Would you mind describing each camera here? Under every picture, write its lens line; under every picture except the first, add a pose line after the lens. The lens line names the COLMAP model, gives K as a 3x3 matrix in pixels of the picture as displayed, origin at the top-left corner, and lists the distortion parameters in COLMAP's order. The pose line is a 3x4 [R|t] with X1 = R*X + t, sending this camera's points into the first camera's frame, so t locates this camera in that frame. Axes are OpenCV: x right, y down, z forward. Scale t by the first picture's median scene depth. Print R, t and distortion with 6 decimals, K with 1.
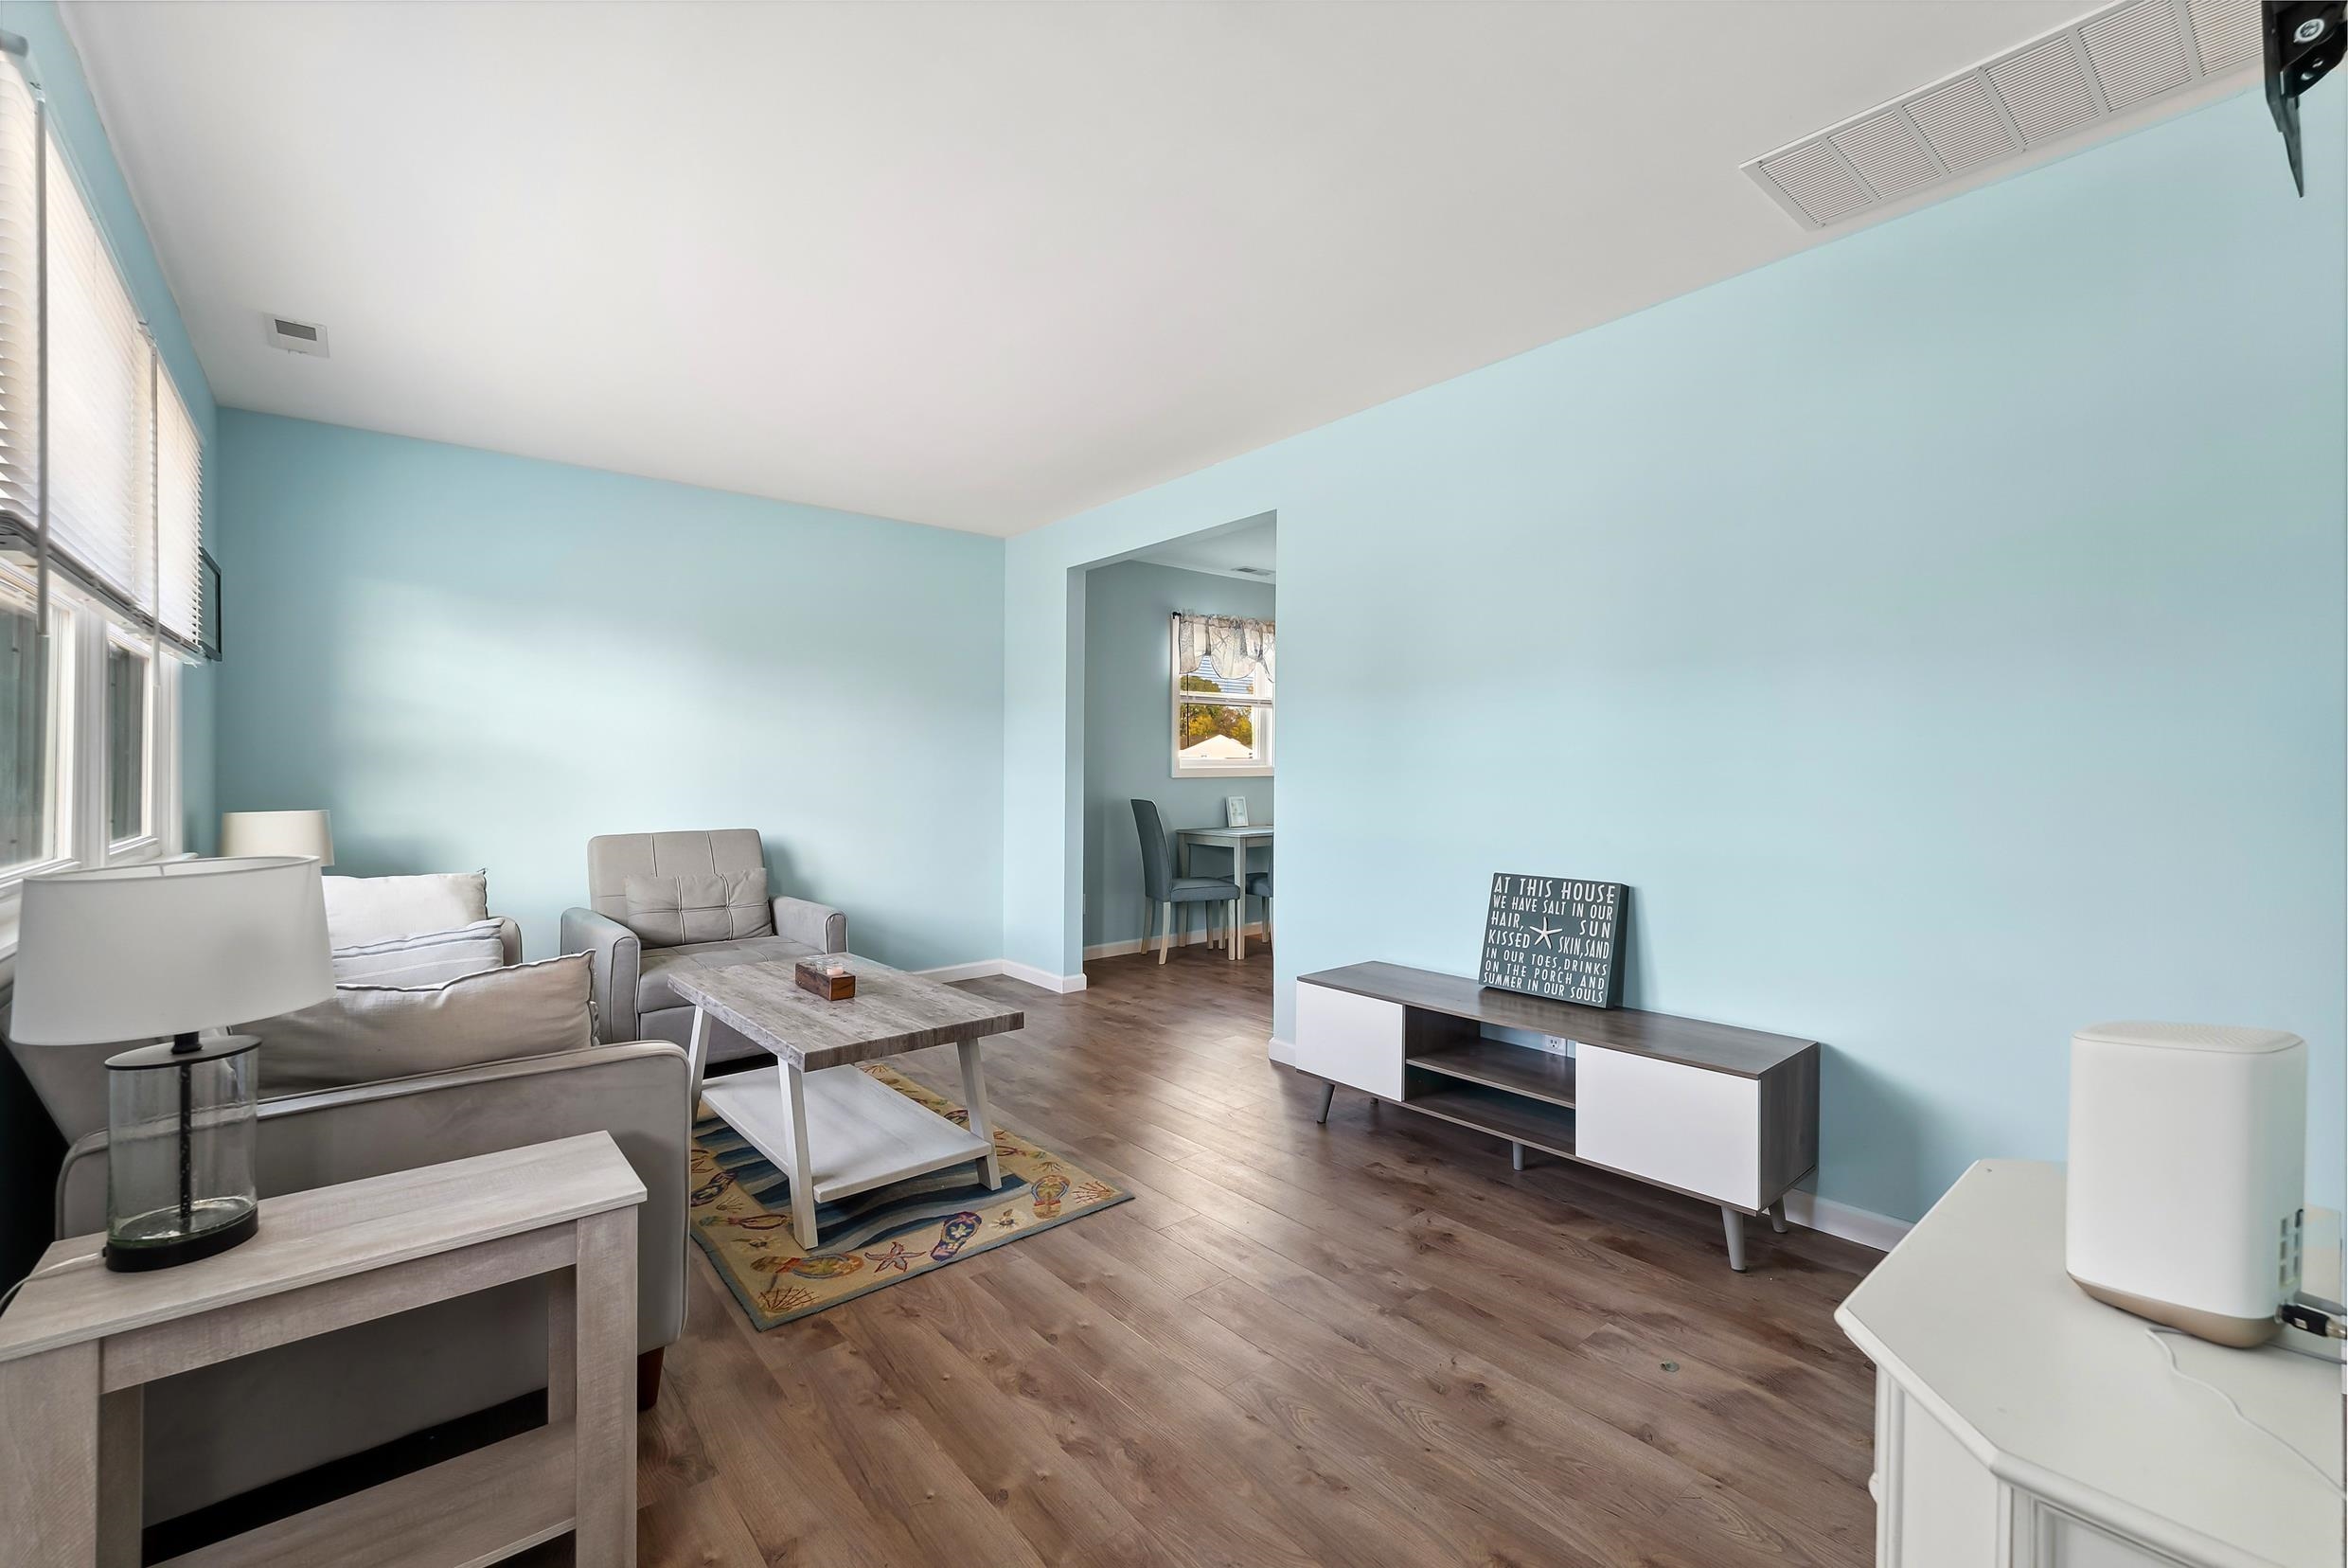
lens RADIAL K [[970.4, 0, 1179.3], [0, 970.4, 775.5], [0, 0, 1]] dist [-0.005733, -0.000454]
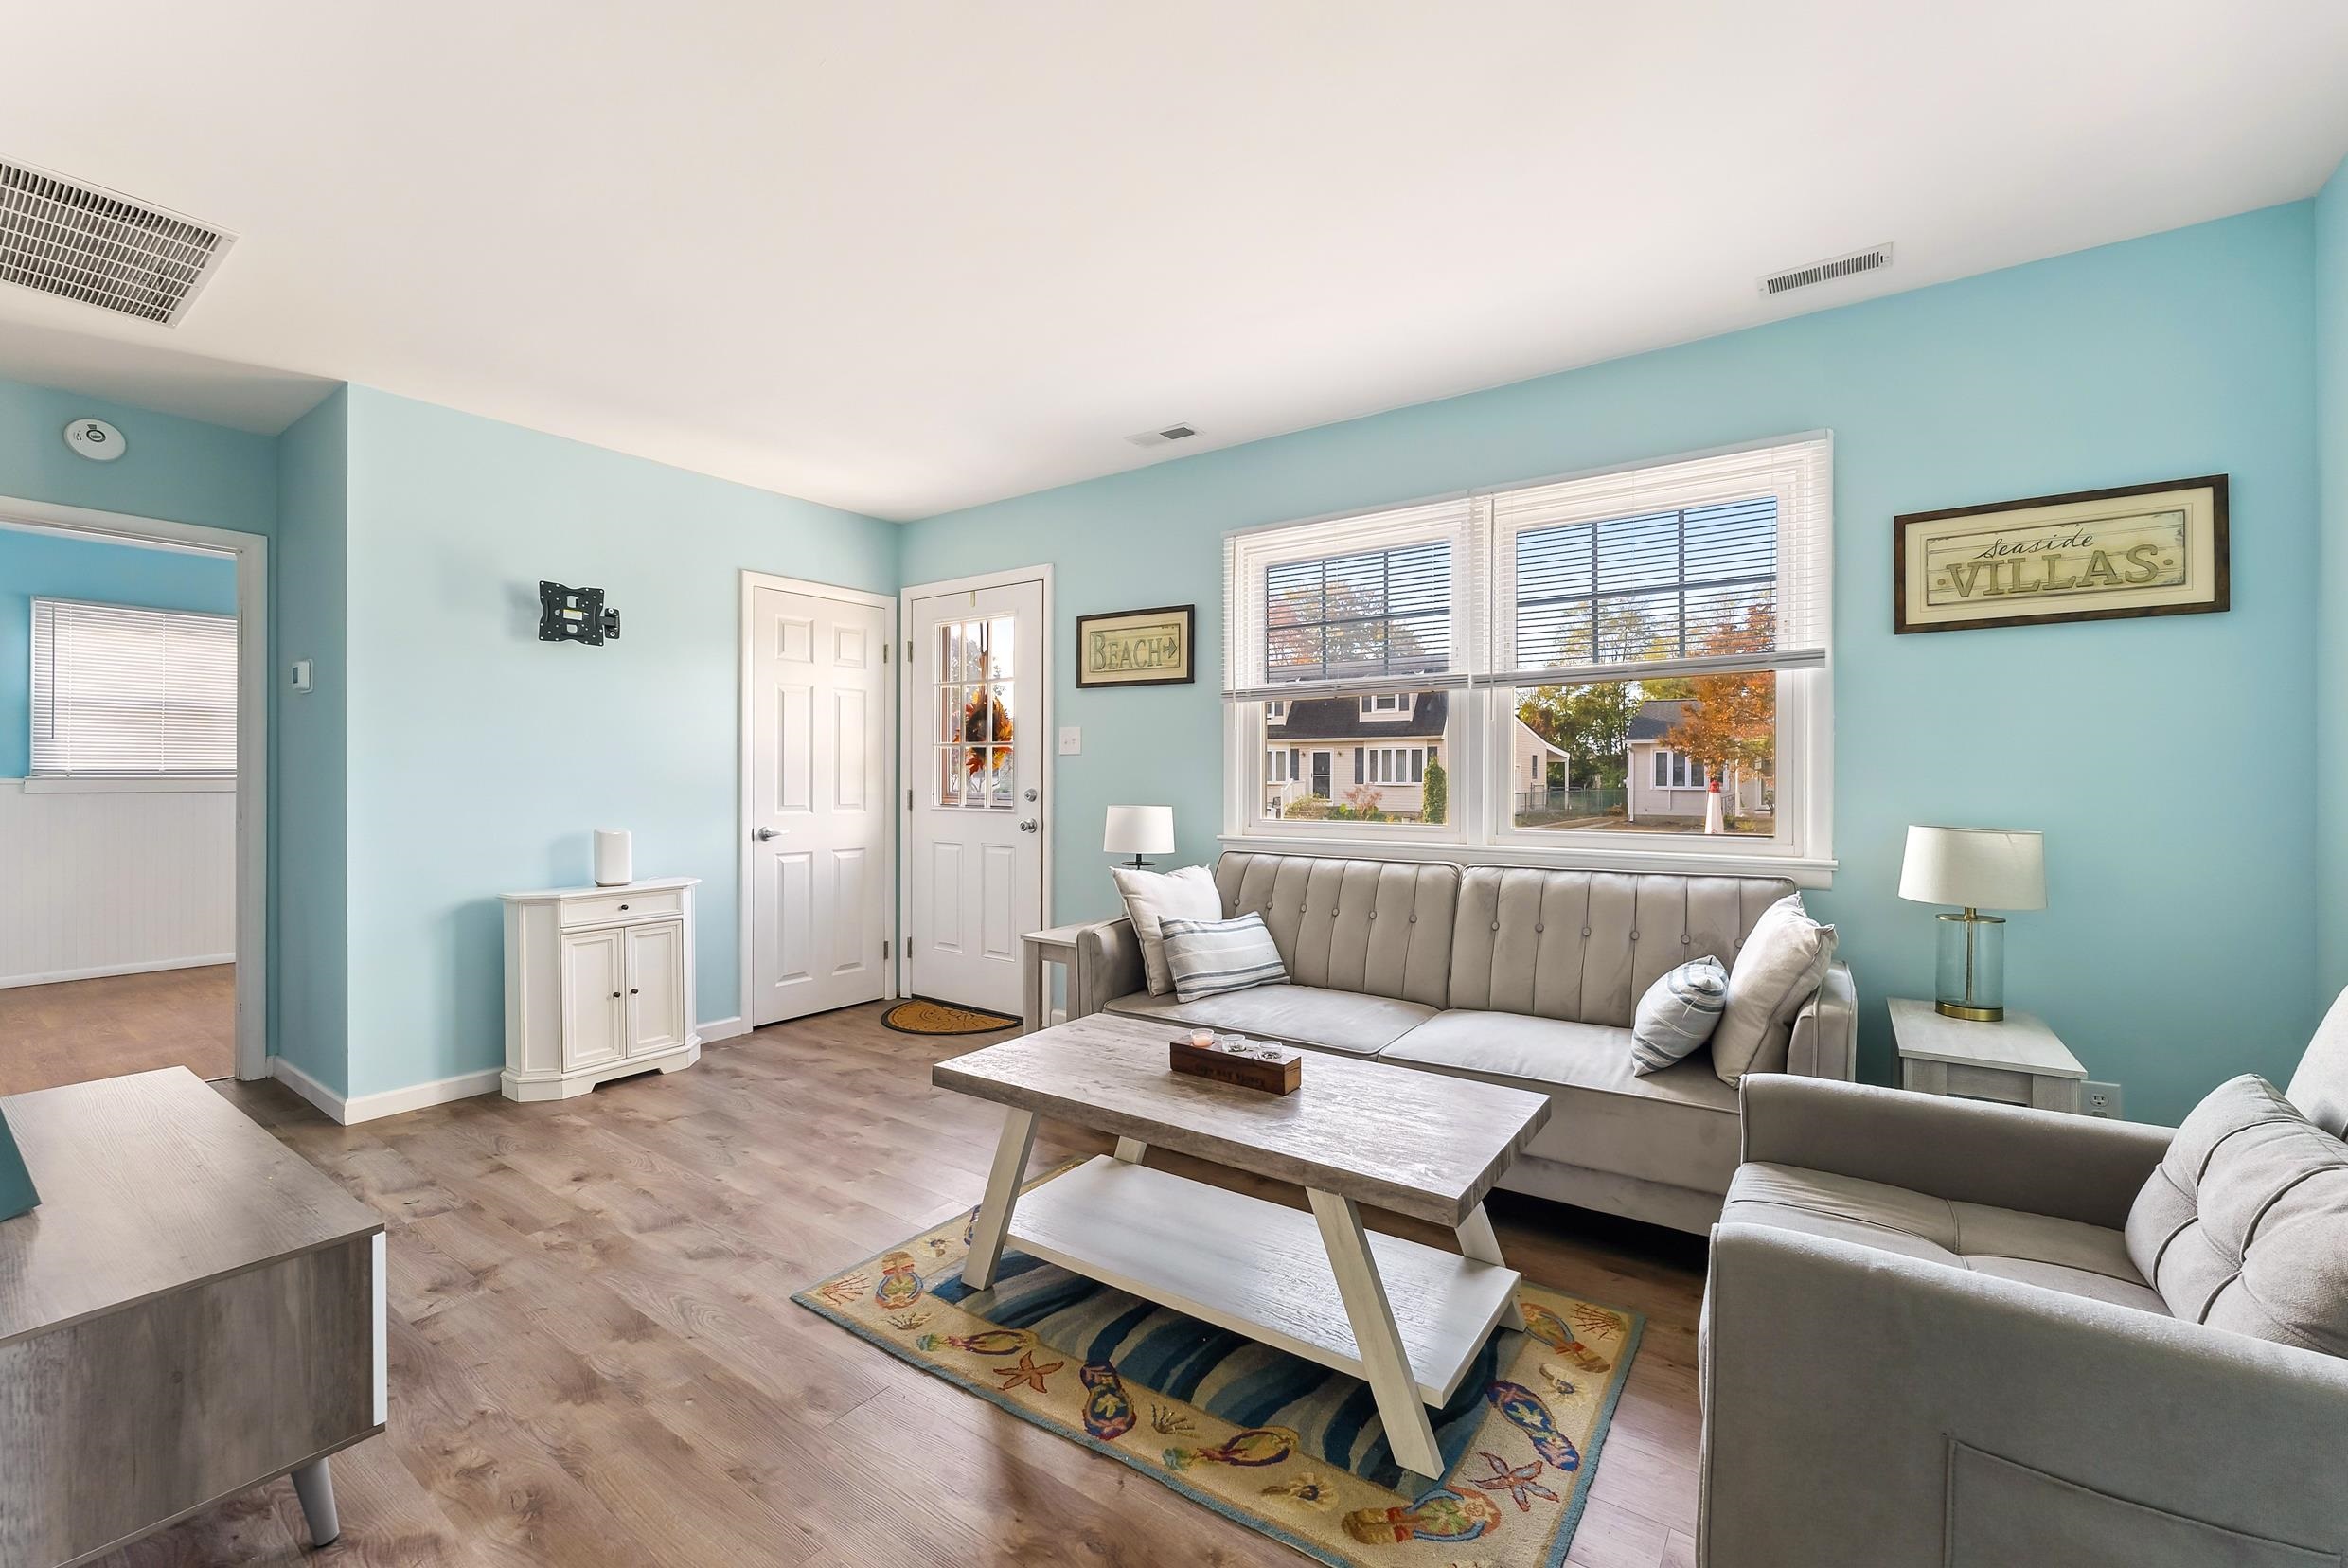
lens RADIAL K [[956.0, 0, 1176.4], [0, 956.0, 777.6], [0, 0, 1]] dist [-0.009876, 0.002345]
pose [[-0.968232, 0.002132, -0.250045, -0.147957], [0.001361, 0.999994, 0.003254, -0.006621], [0.250050, 0.002810, -0.968229, 1.702980]]
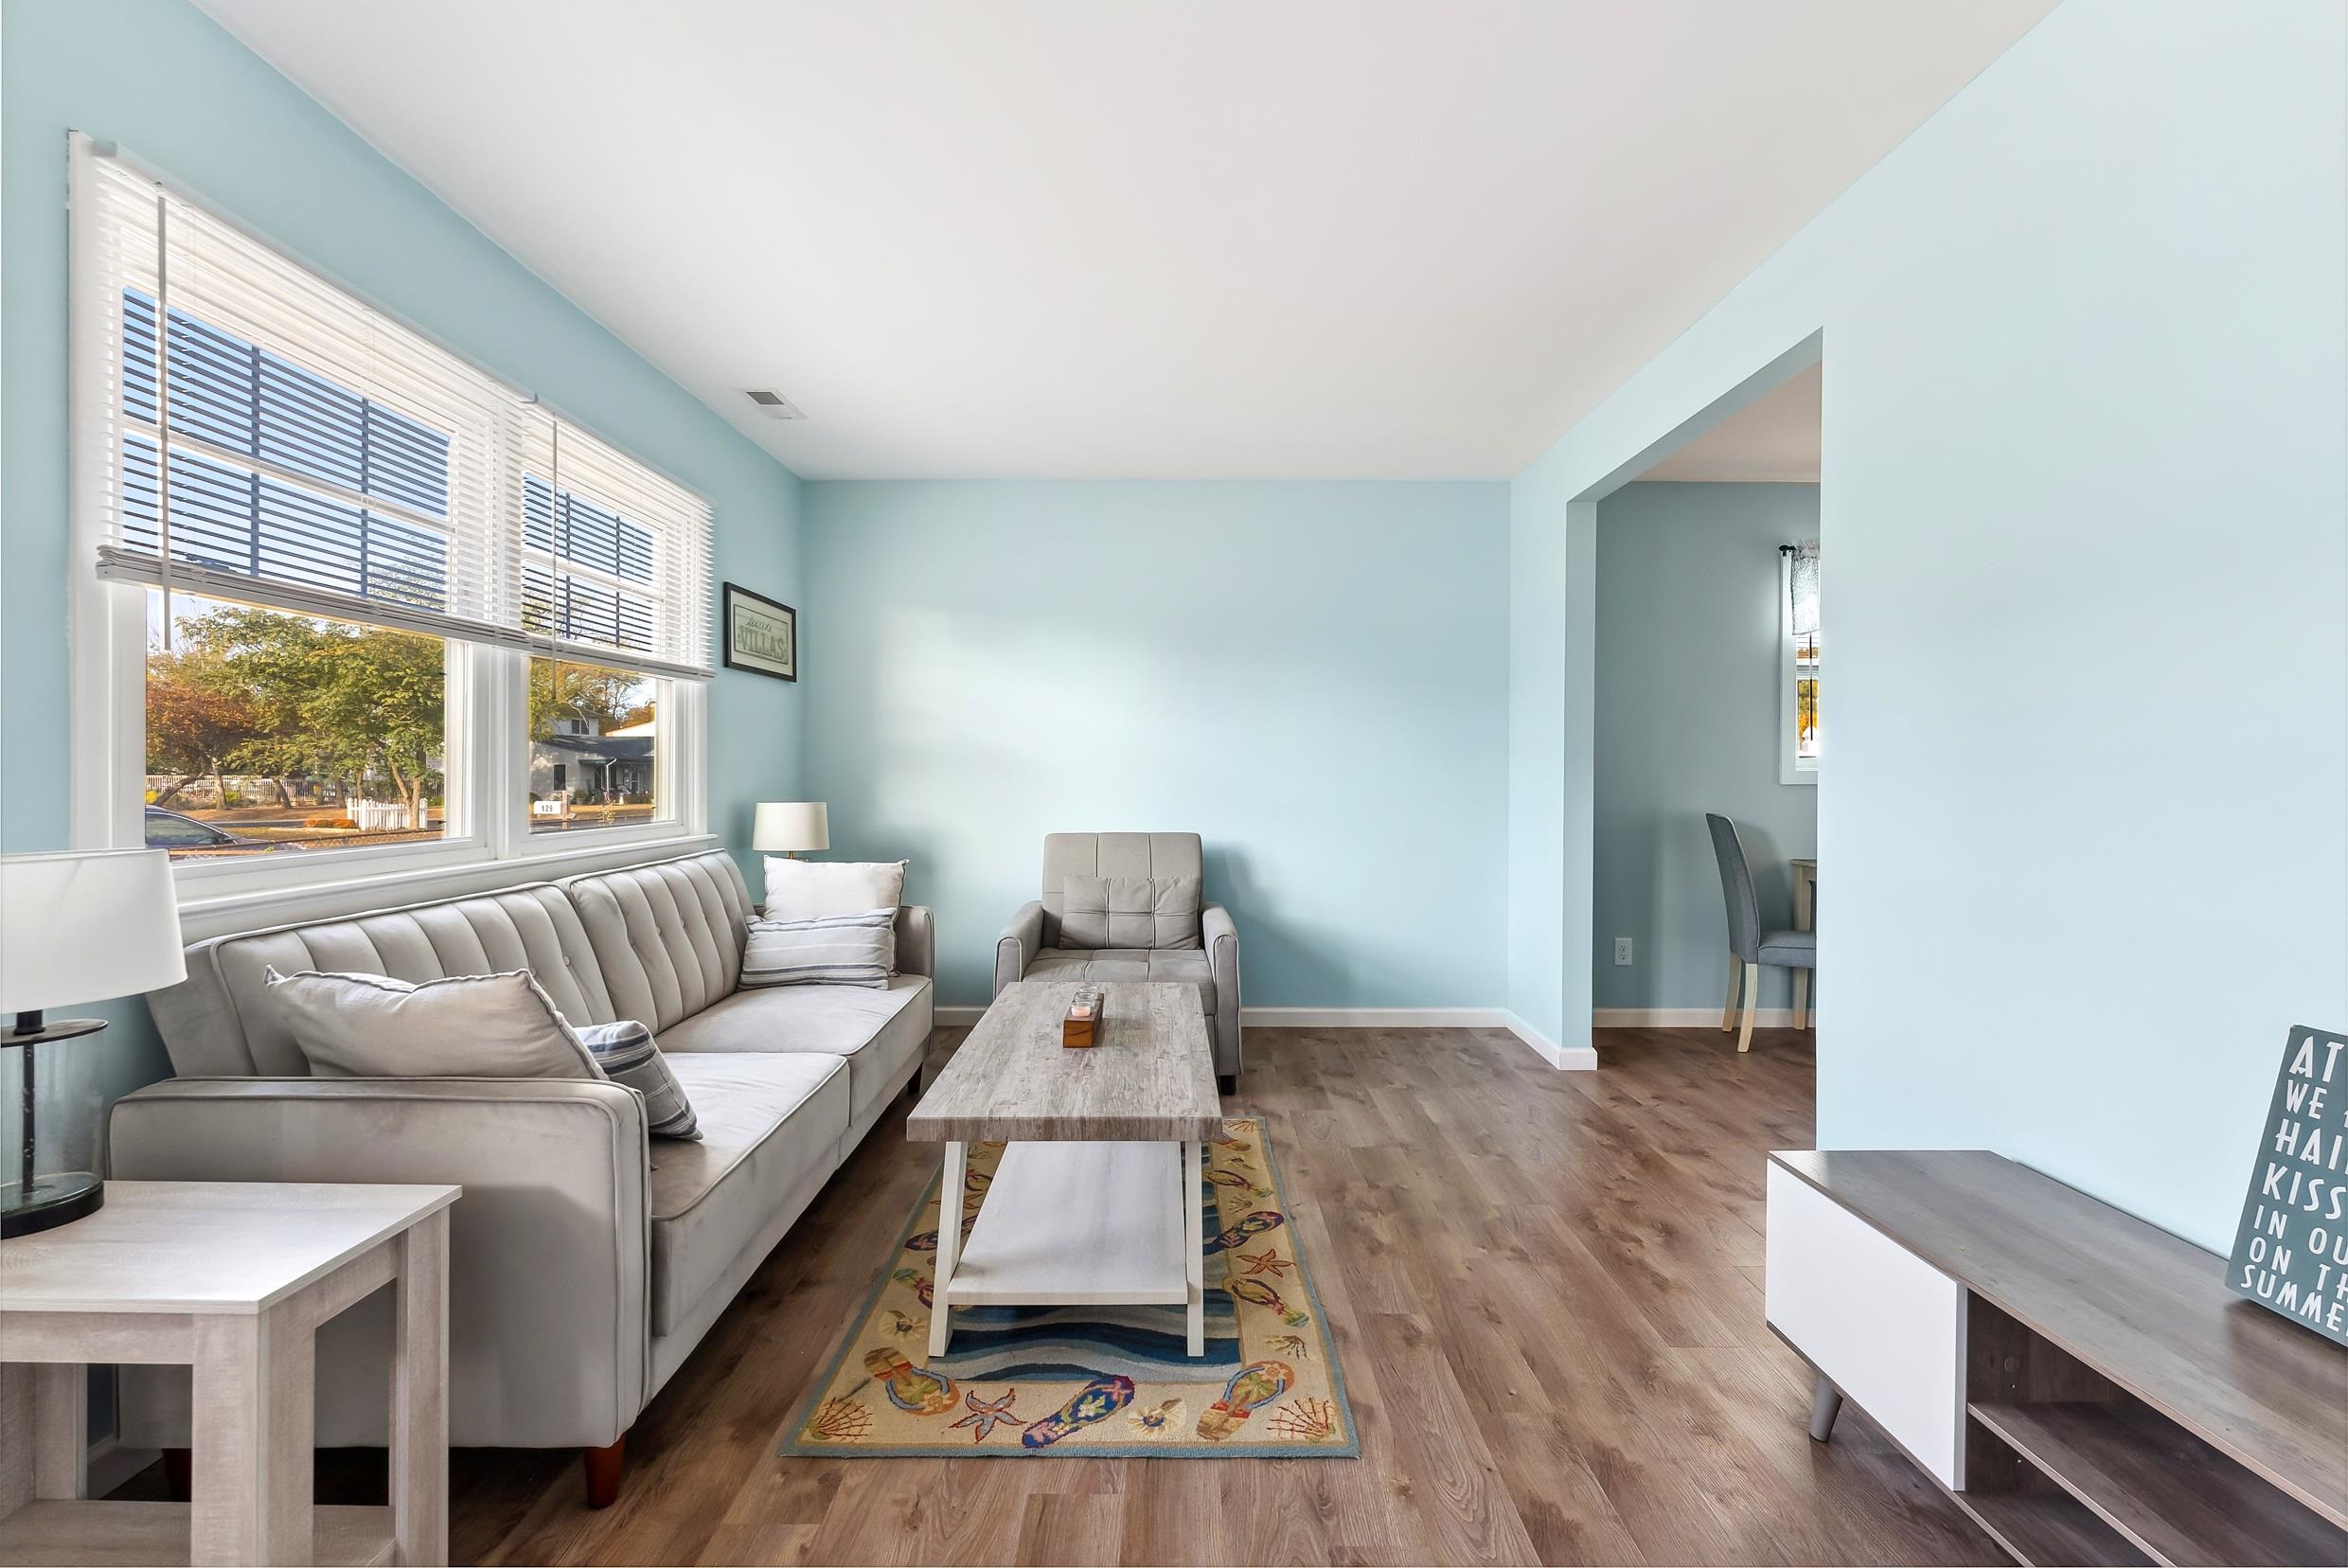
lens RADIAL K [[970.4, 0, 1179.3], [0, 970.4, 775.5], [0, 0, 1]] dist [-0.005733, -0.000454]
pose [[0.764573, 0.006170, -0.644508, 0.240407], [-0.008478, 0.999964, -0.000485, -0.000411], [0.644482, 0.005835, 0.764598, 0.411595]]
